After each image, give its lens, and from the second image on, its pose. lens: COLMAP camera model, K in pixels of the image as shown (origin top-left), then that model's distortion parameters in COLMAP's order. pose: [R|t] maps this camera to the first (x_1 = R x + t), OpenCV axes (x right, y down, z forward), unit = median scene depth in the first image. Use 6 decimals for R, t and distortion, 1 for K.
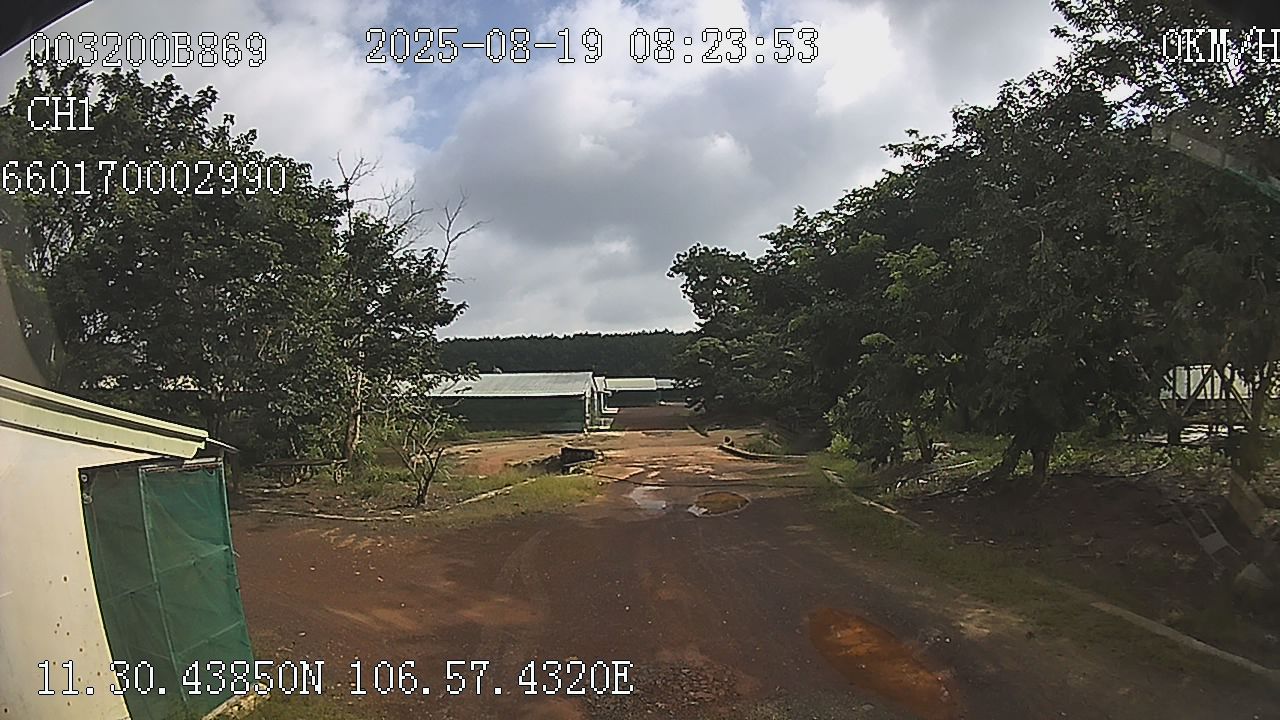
lens RADIAL K [[1048.2, 0, 641.5], [0, 1048.2, 334.3], [0, 0, 1]] dist [-0.330104, 0.009524]
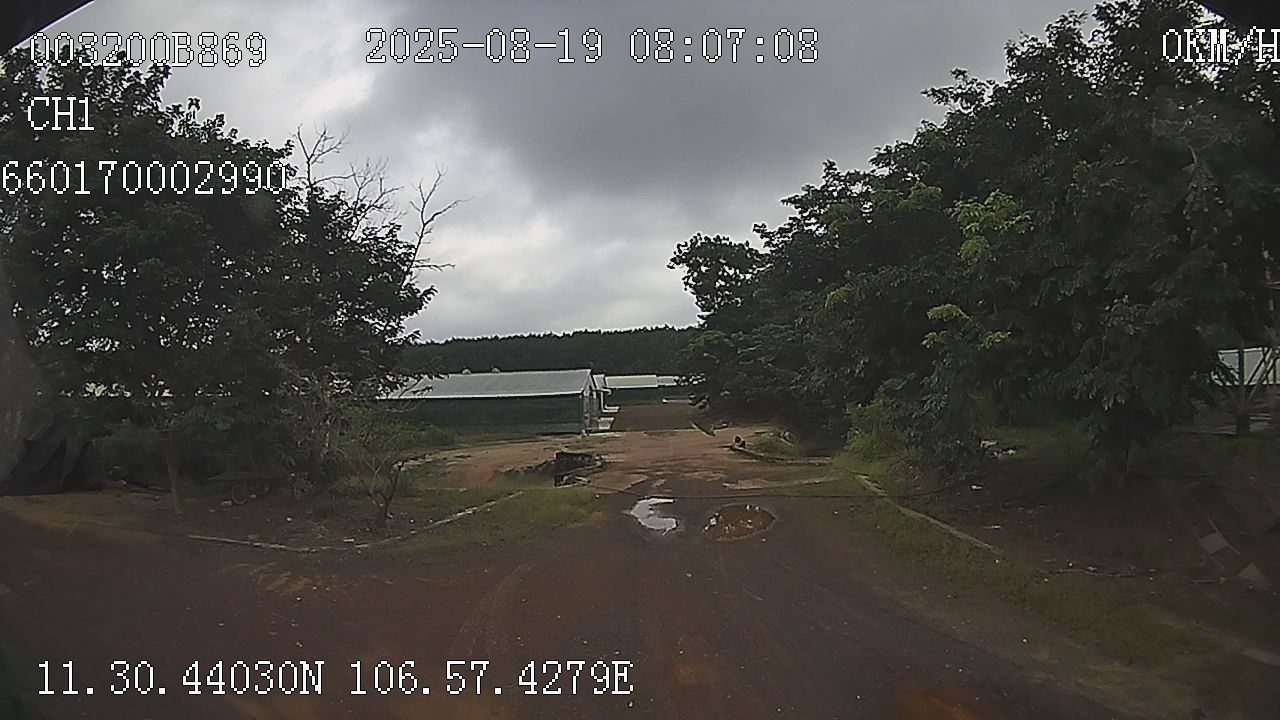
lens RADIAL K [[1048.2, 0, 641.5], [0, 1048.2, 334.3], [0, 0, 1]] dist [-0.330104, 0.009524]
pose [[0.999827, -0.018600, 0.000033, -0.000656], [0.018600, 0.999825, 0.002071, 0.007058], [-0.000072, -0.002070, 0.999998, 0.116874]]
